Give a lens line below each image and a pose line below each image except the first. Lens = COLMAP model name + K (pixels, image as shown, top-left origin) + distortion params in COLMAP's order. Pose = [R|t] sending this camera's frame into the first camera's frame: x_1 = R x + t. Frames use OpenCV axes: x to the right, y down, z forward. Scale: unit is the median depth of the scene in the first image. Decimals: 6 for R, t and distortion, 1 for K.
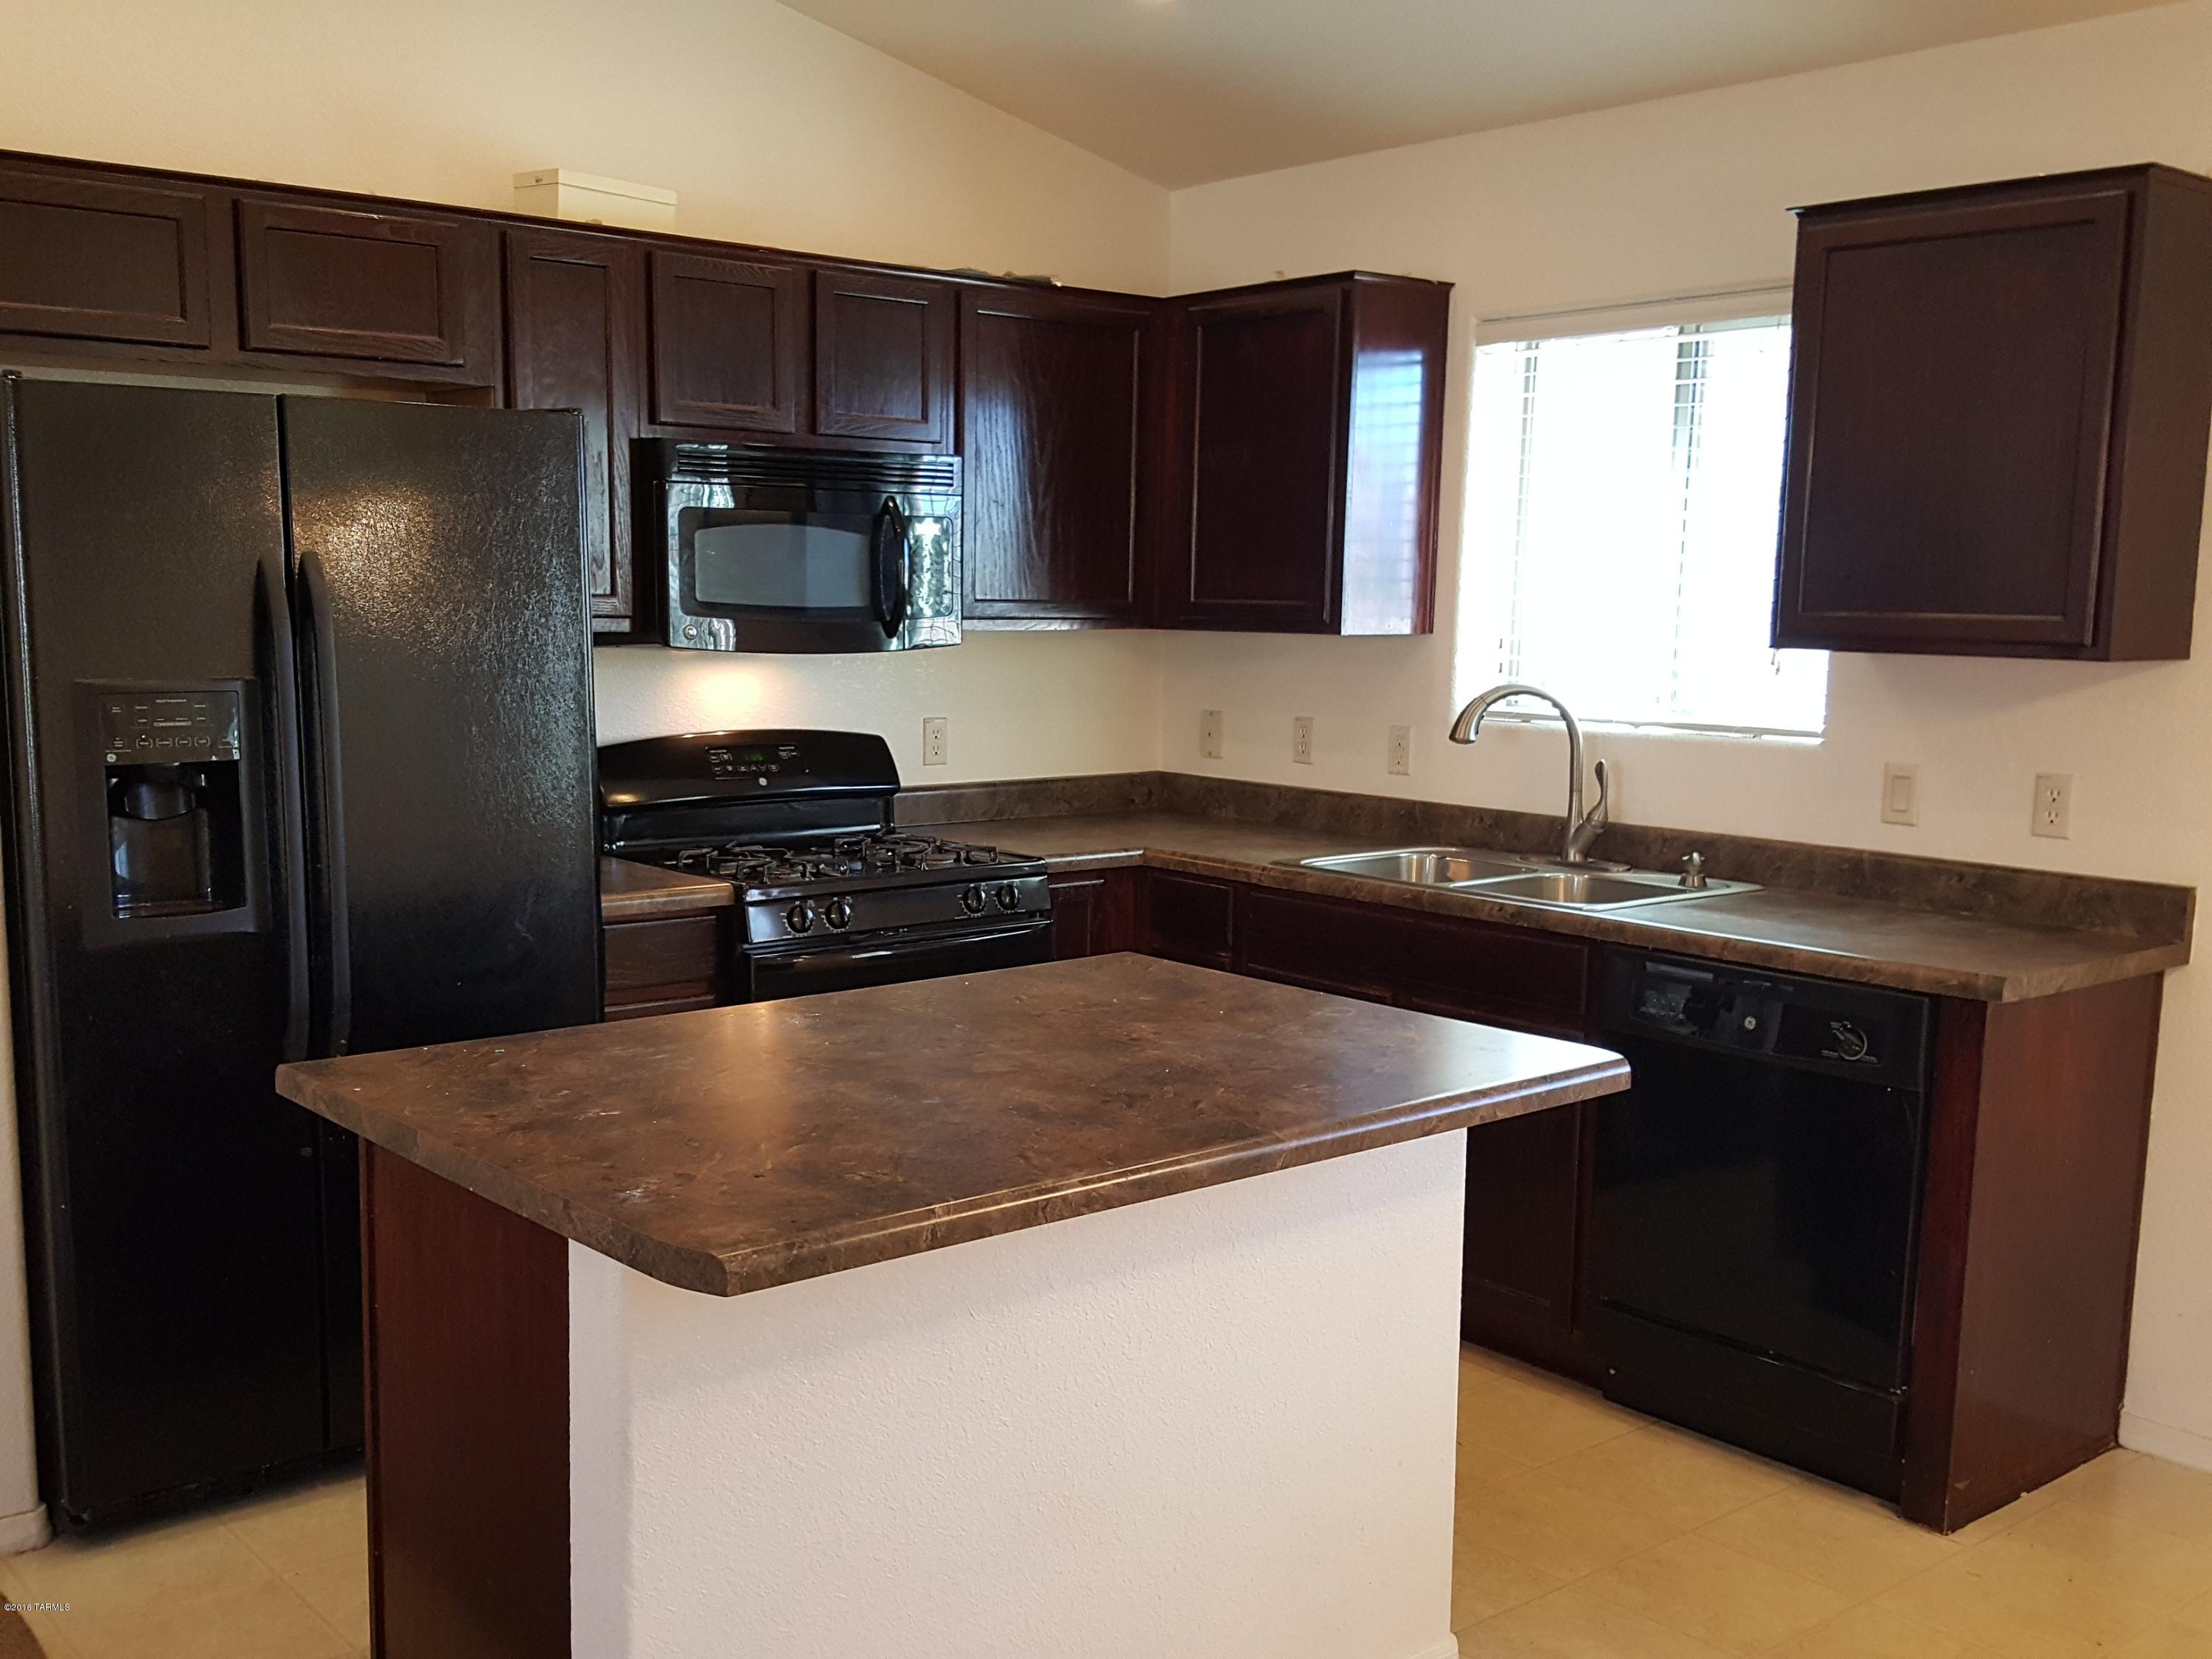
lens RADIAL K [[2143.5, 0, 1106.0], [0, 2143.5, 829.5], [0, 0, 1]] dist [0.166598, -0.319771]
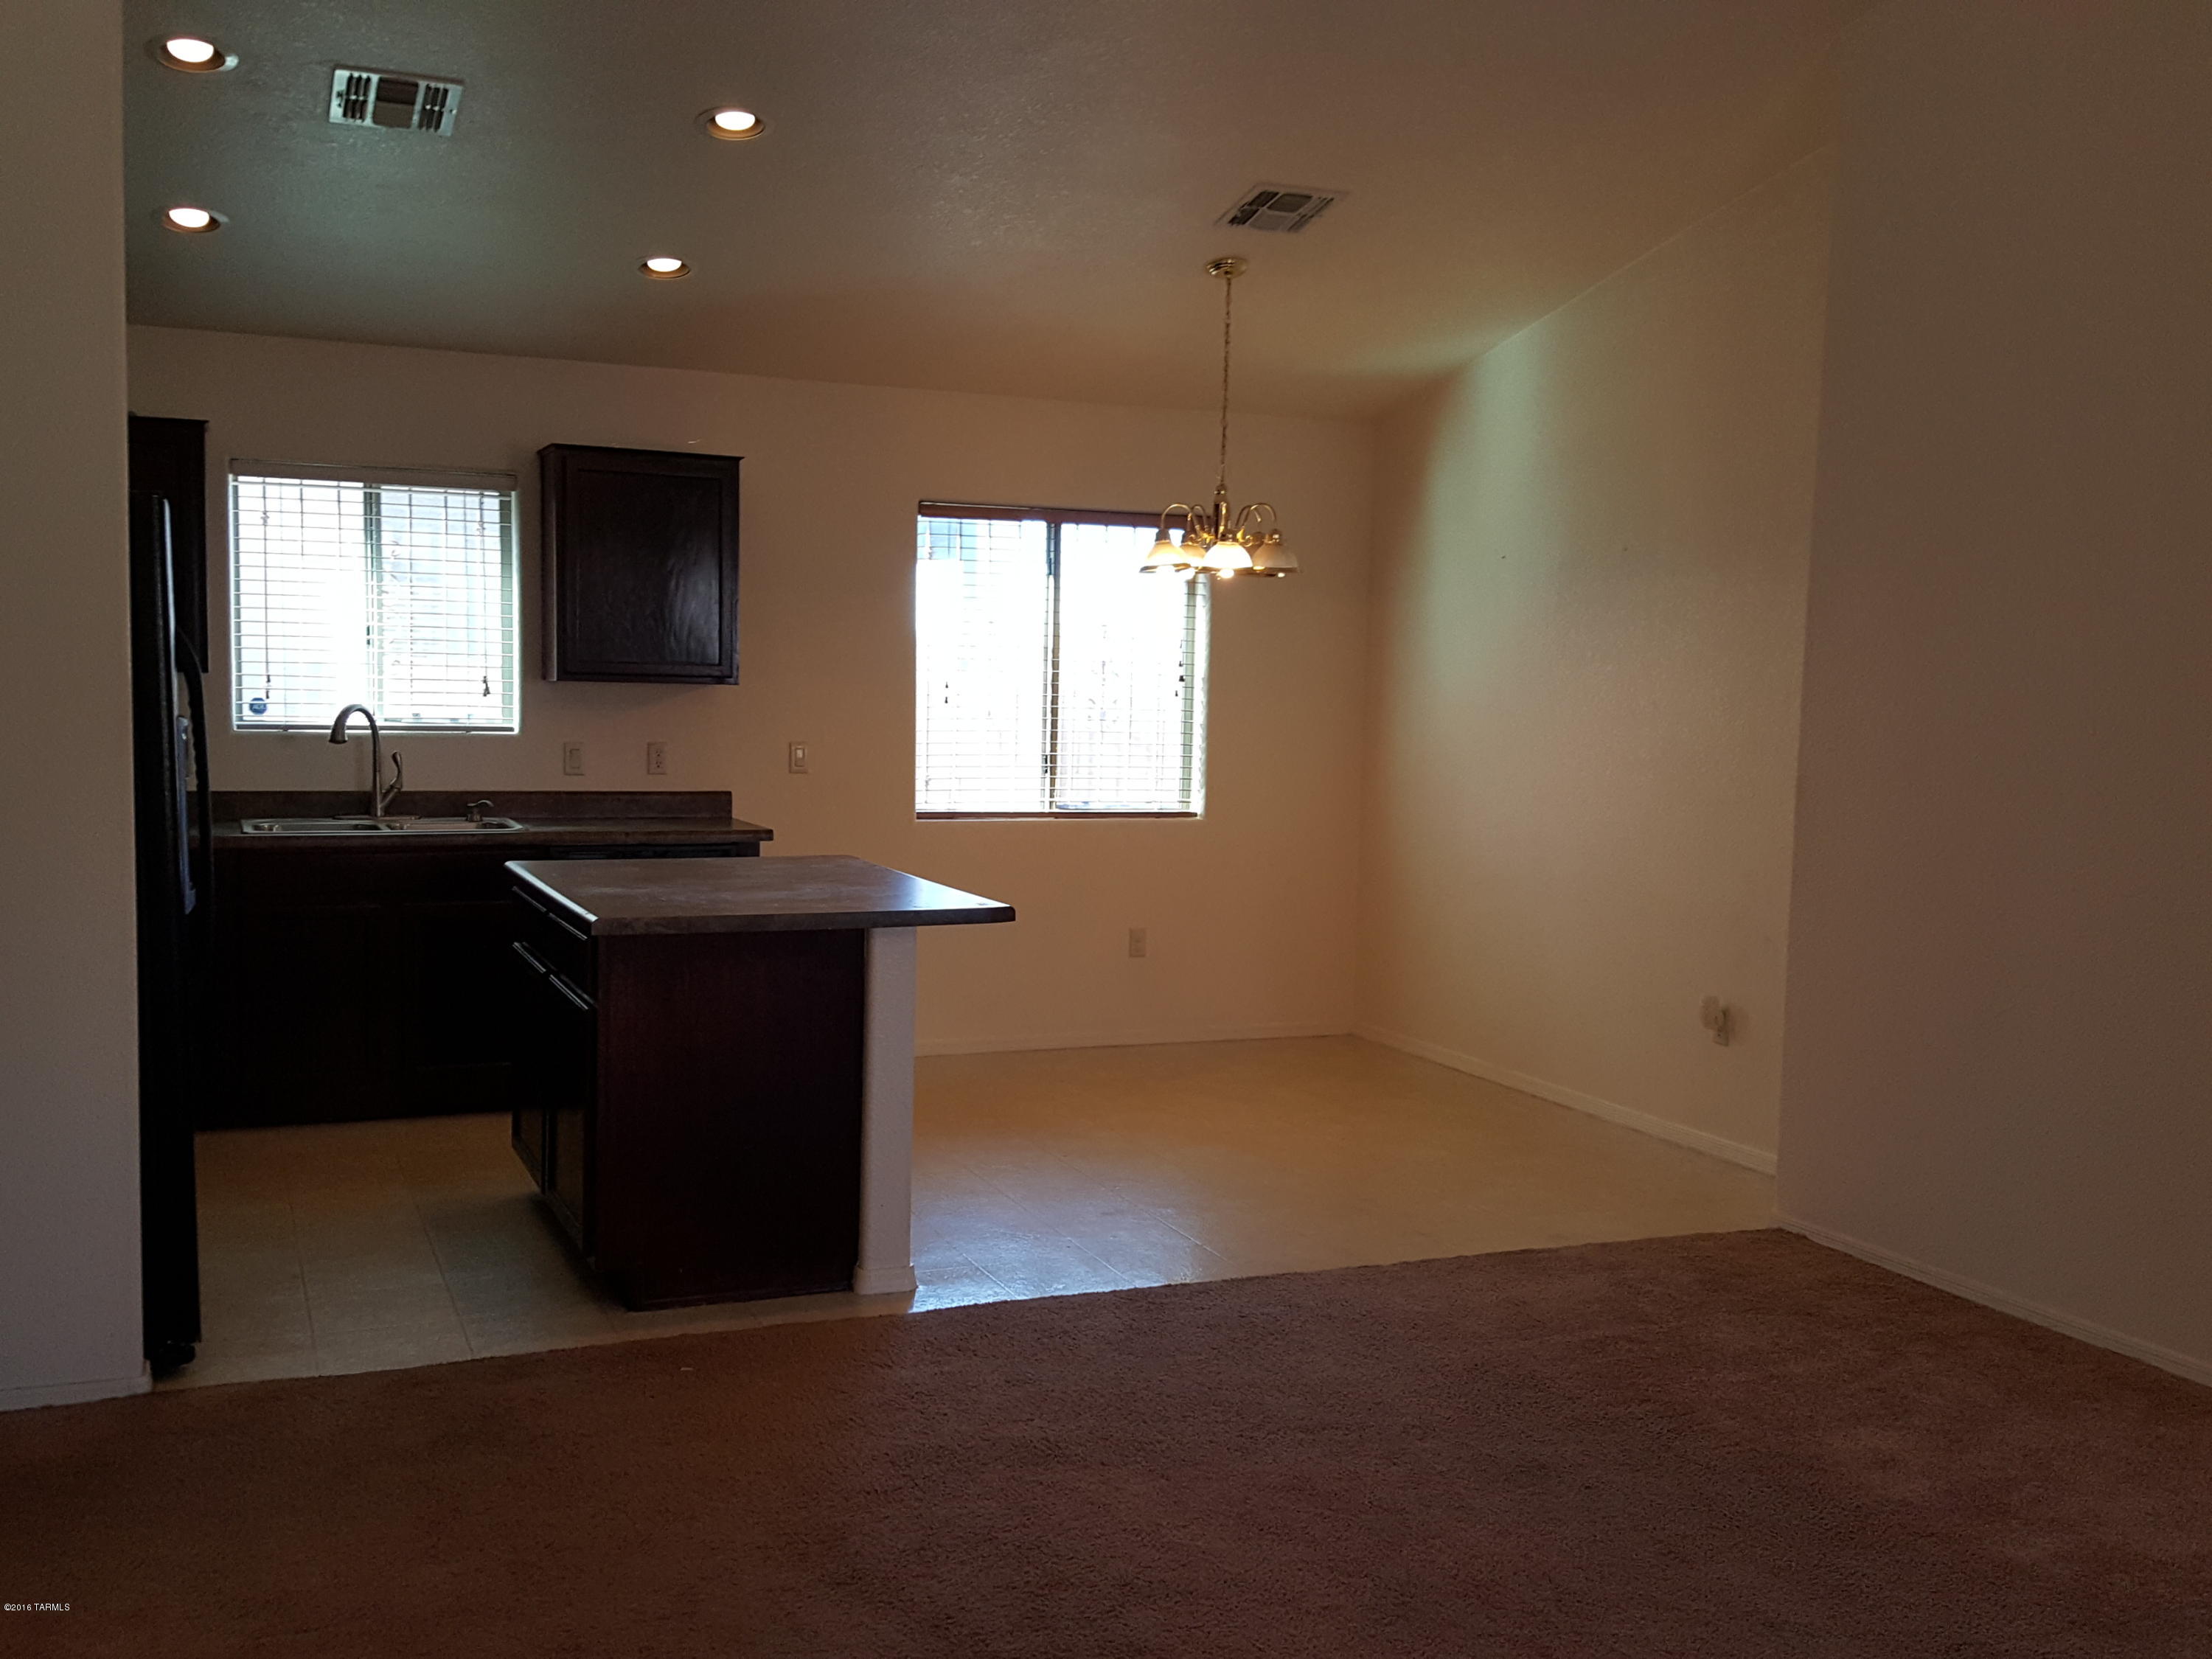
lens RADIAL K [[2143.5, 0, 1106.0], [0, 2143.5, 829.5], [0, 0, 1]] dist [0.166598, -0.319771]
pose [[0.305031, -0.074569, 0.949419, -1.130461], [0.094630, 0.994369, 0.047697, -0.001251], [-0.947629, 0.075294, 0.310370, 0.004929]]
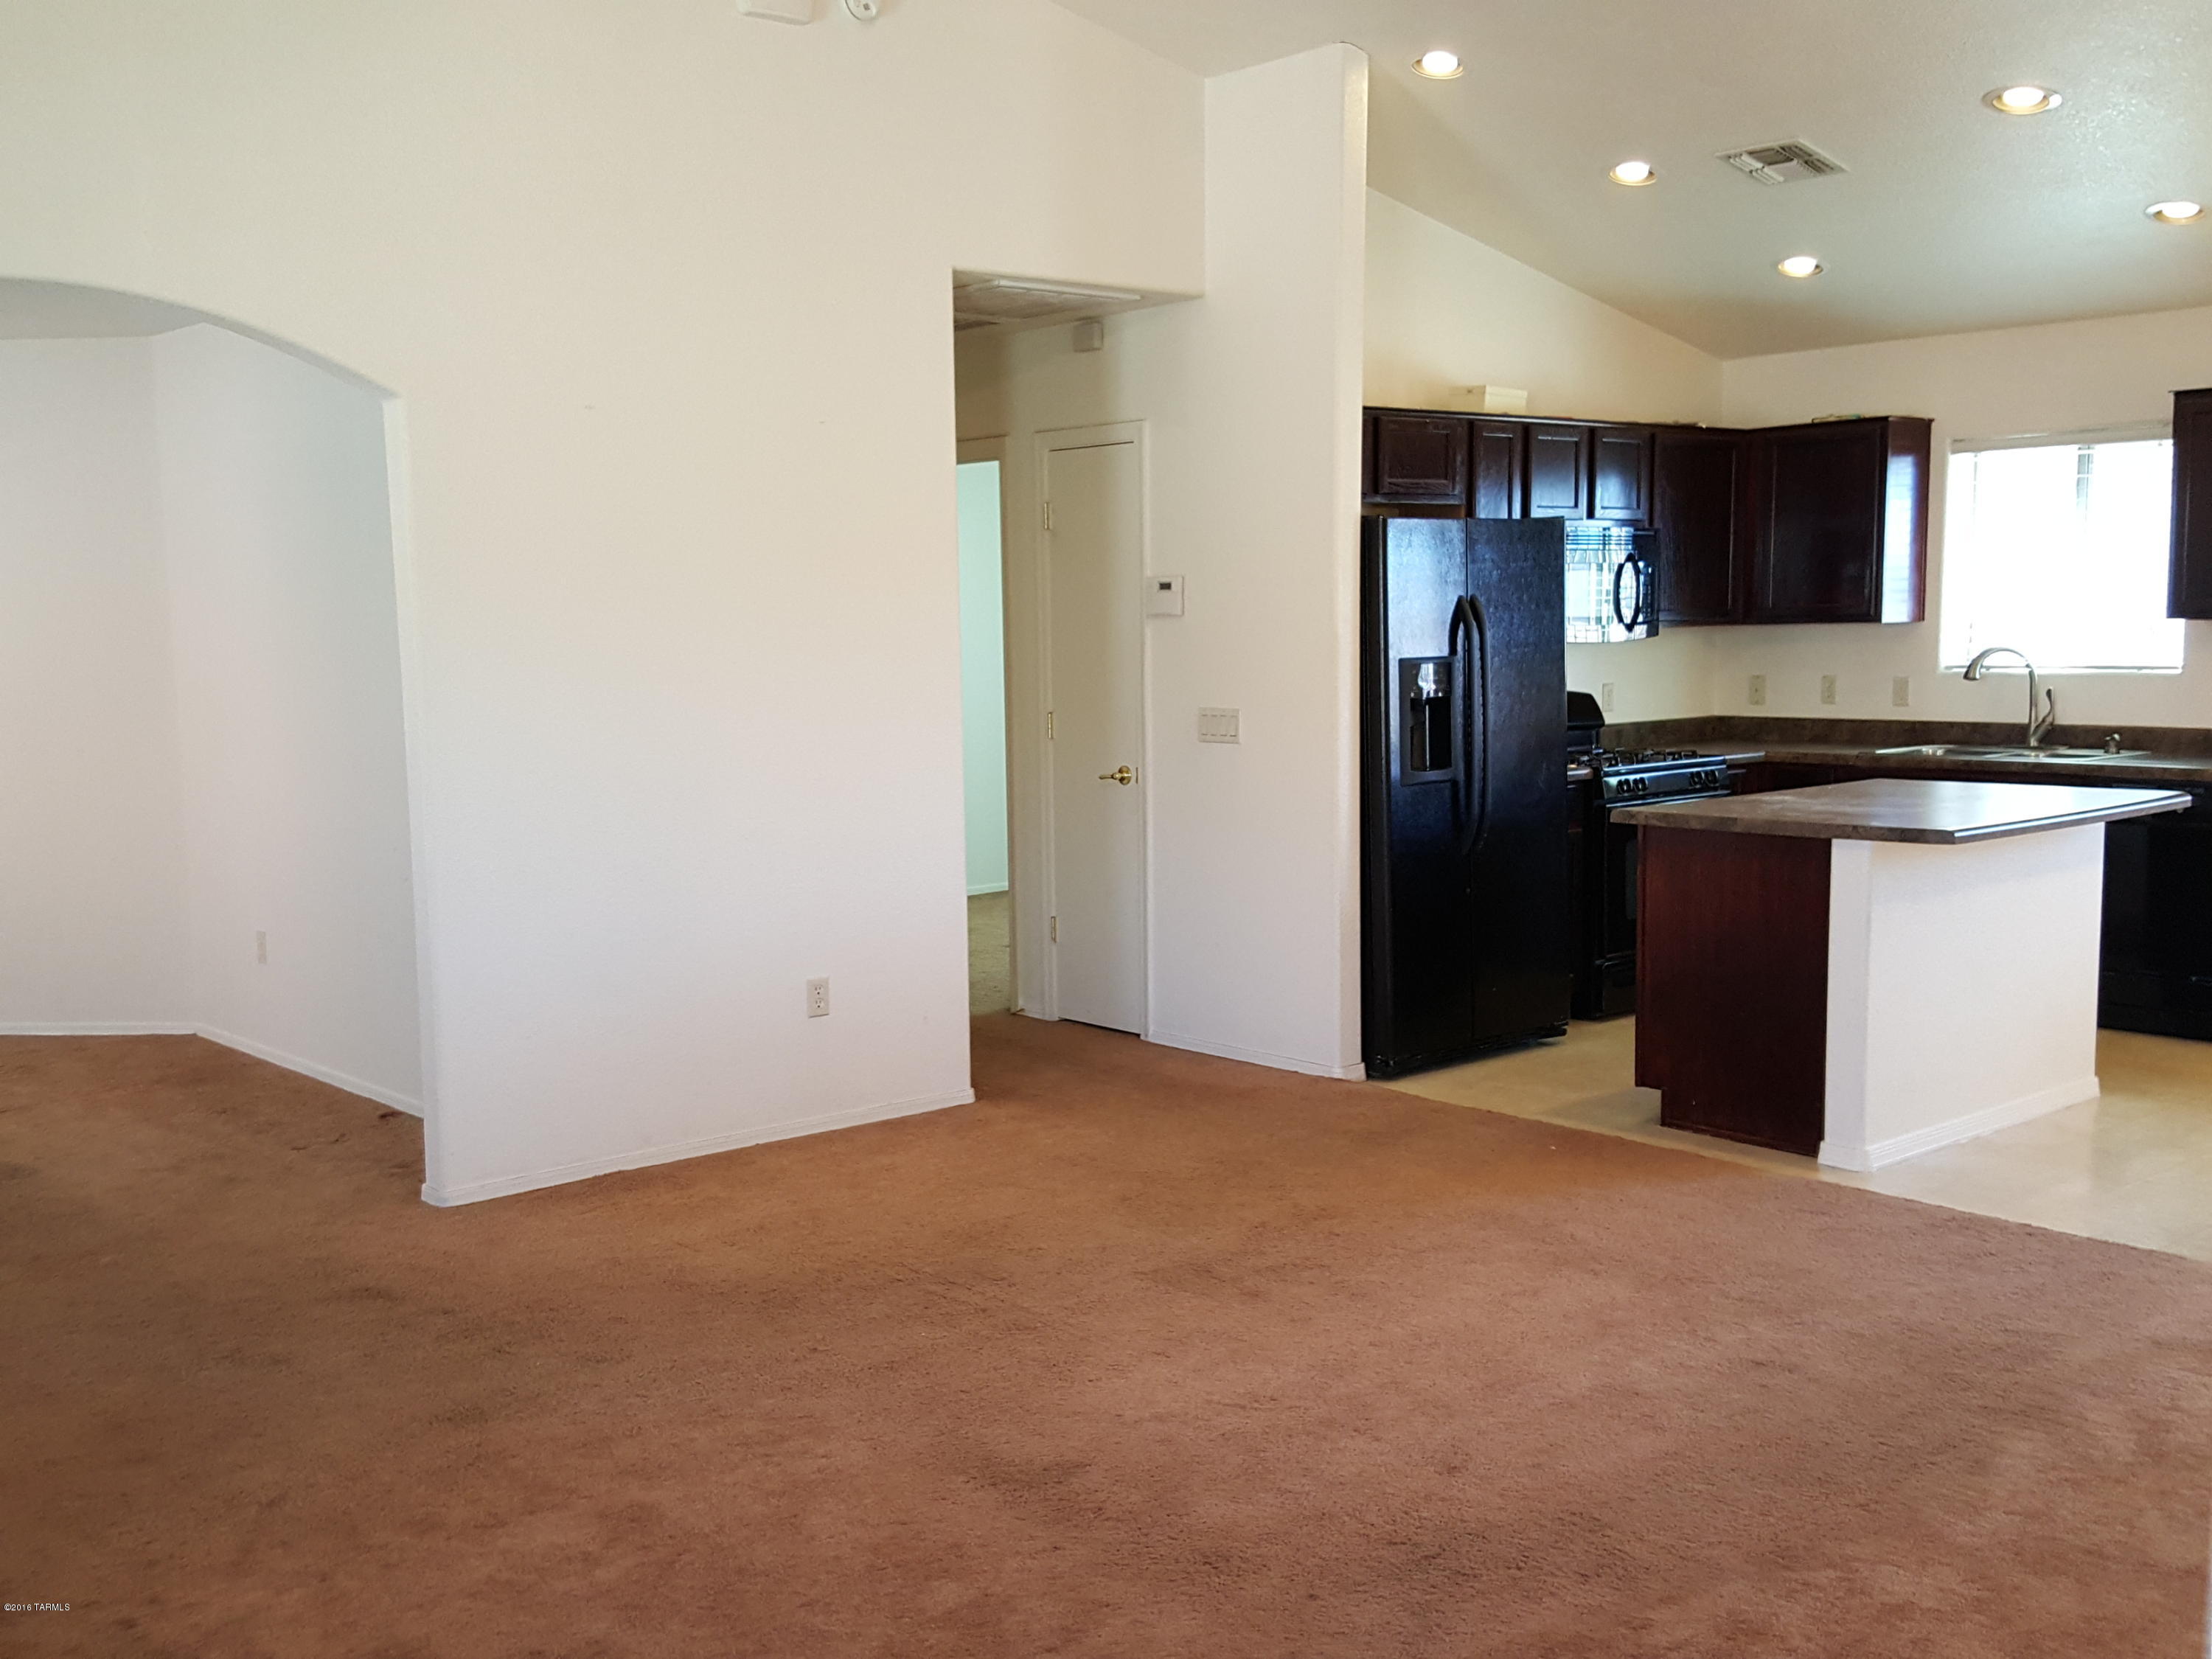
lens RADIAL K [[2143.5, 0, 1106.0], [0, 2143.5, 829.5], [0, 0, 1]] dist [0.166598, -0.319771]
pose [[0.999502, -0.030066, 0.009630, -0.558914], [0.030247, 0.999357, -0.019236, 0.094242], [-0.009046, 0.019518, 0.999769, -0.774936]]
